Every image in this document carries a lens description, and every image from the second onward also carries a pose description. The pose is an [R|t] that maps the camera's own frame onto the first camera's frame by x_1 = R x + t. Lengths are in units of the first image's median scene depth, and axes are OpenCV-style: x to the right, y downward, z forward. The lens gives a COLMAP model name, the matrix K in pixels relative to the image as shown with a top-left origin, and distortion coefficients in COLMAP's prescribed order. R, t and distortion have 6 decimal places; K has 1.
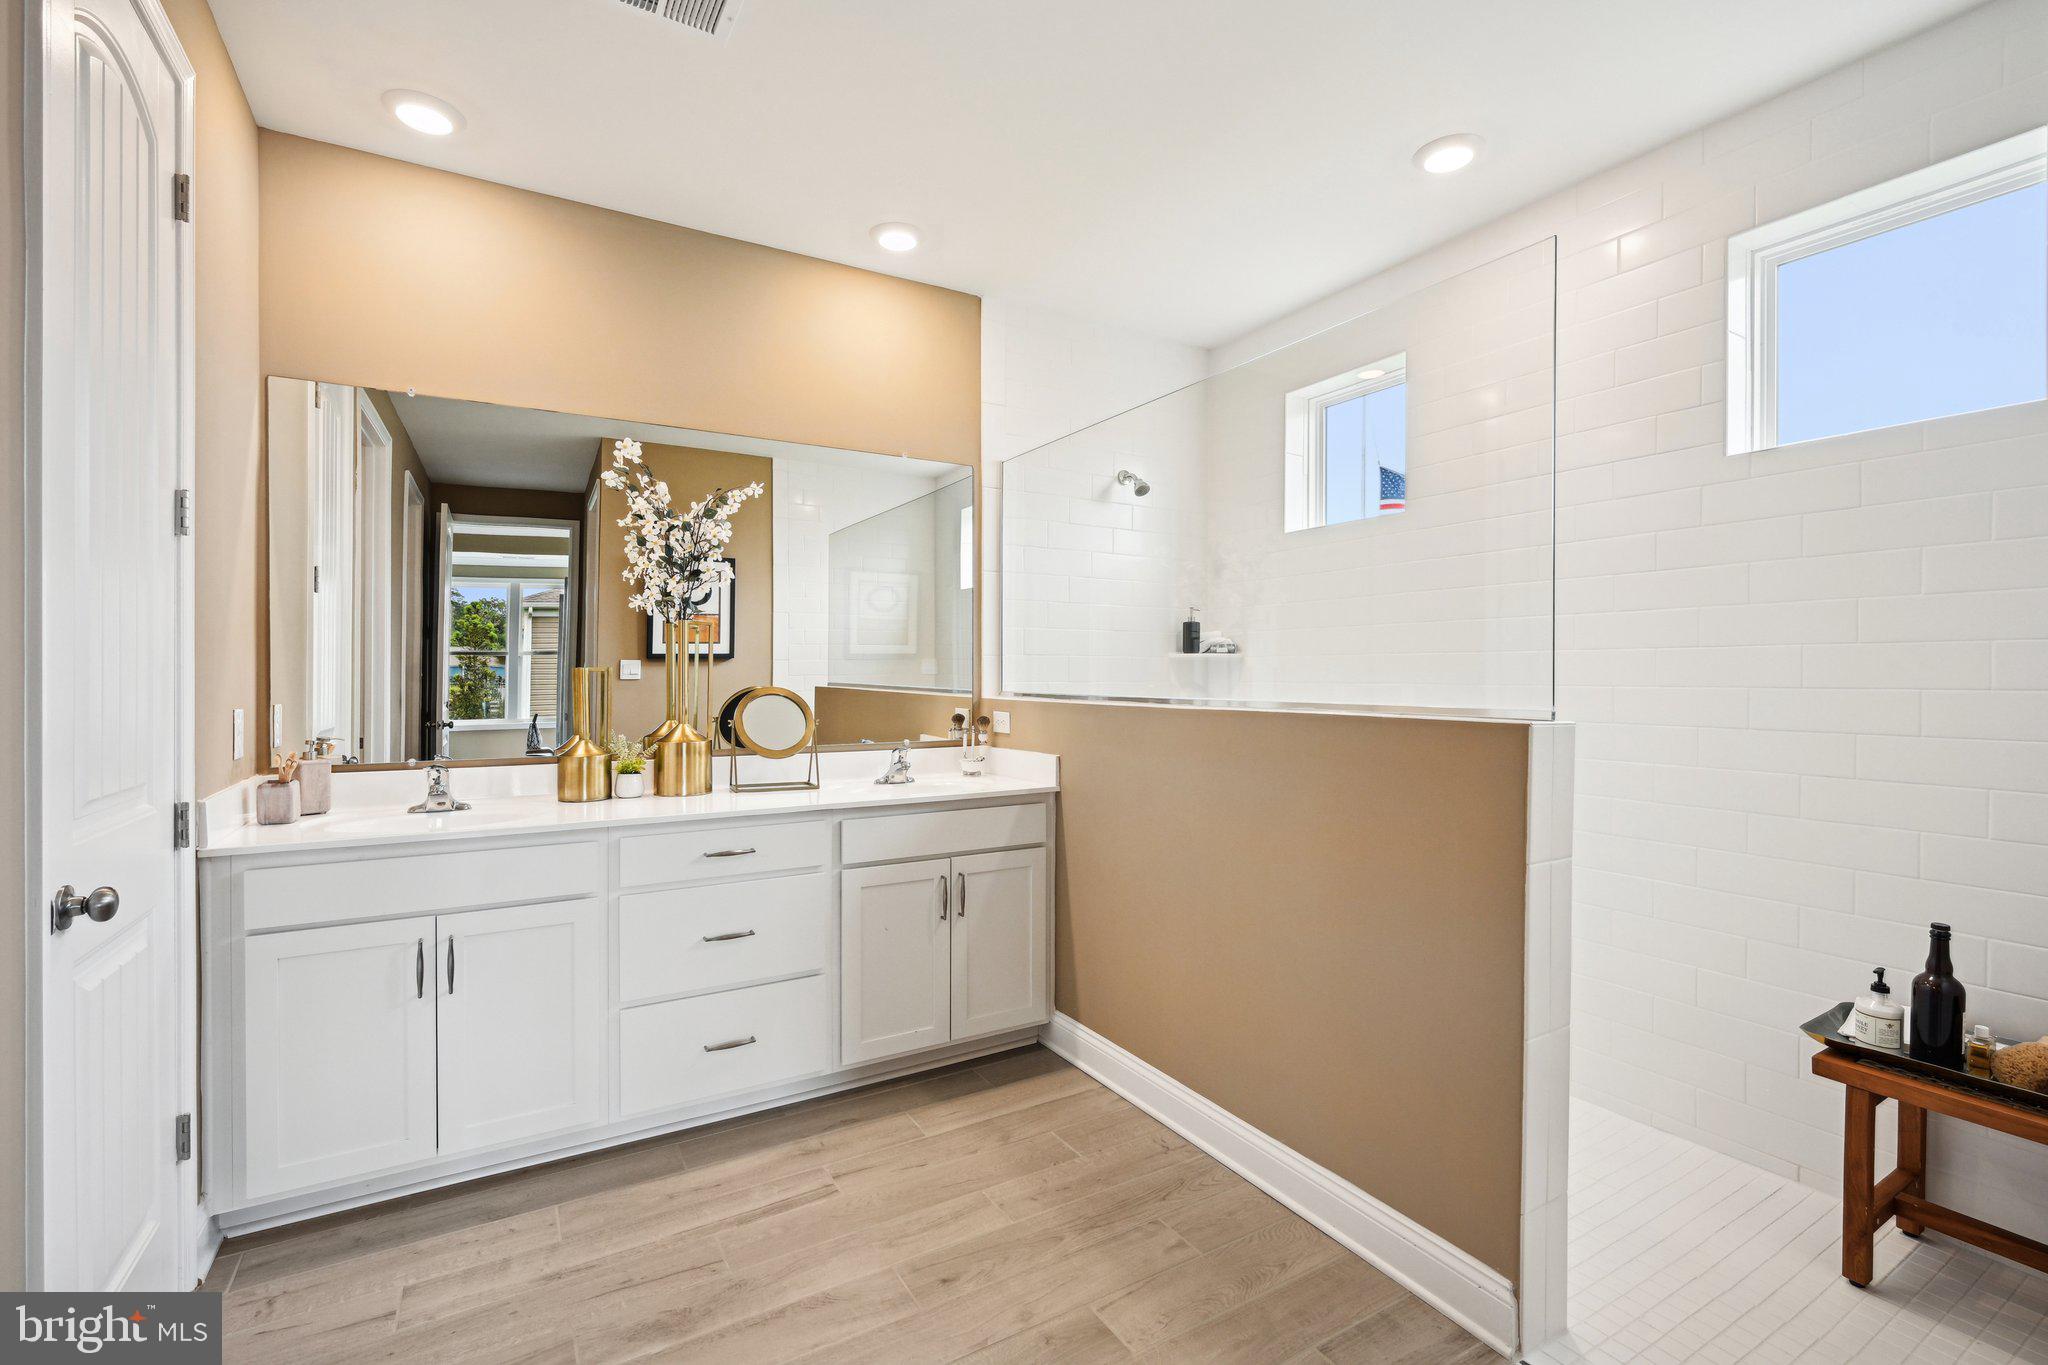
lens RADIAL K [[903.8, 0, 1020.3], [0, 903.8, 680.4], [0, 0, 1]] dist [0.000303, -0.000044]
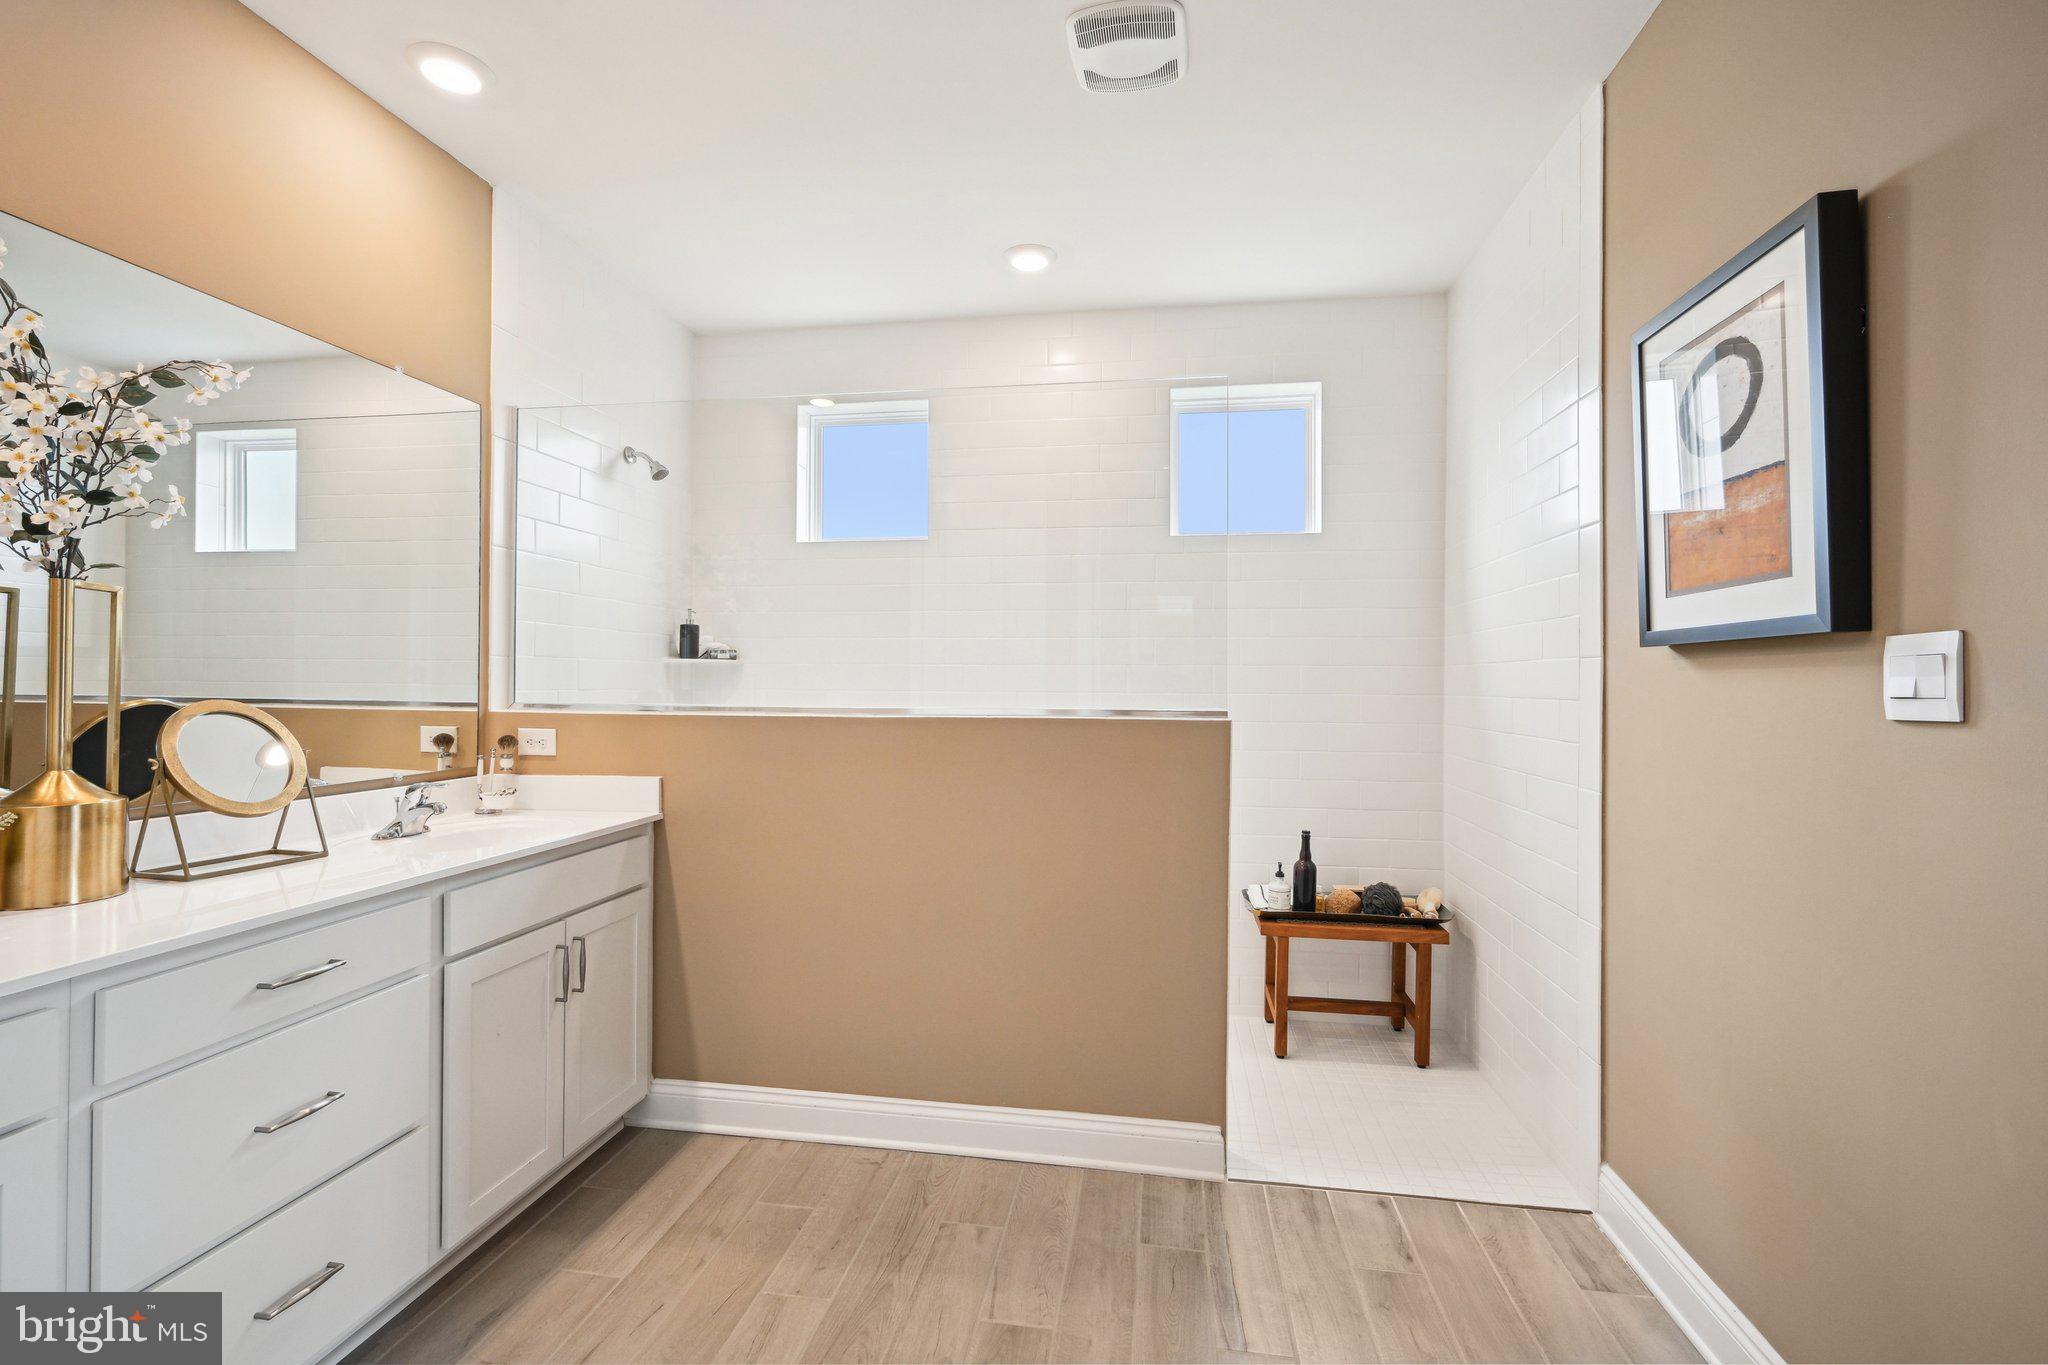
lens RADIAL K [[903.8, 0, 1020.3], [0, 903.8, 680.4], [0, 0, 1]] dist [0.000303, -0.000044]
pose [[0.636739, 0.005362, 0.771061, -0.430479], [-0.000691, 0.999979, -0.006384, -0.002802], [-0.771079, 0.003532, 0.636730, 0.214093]]
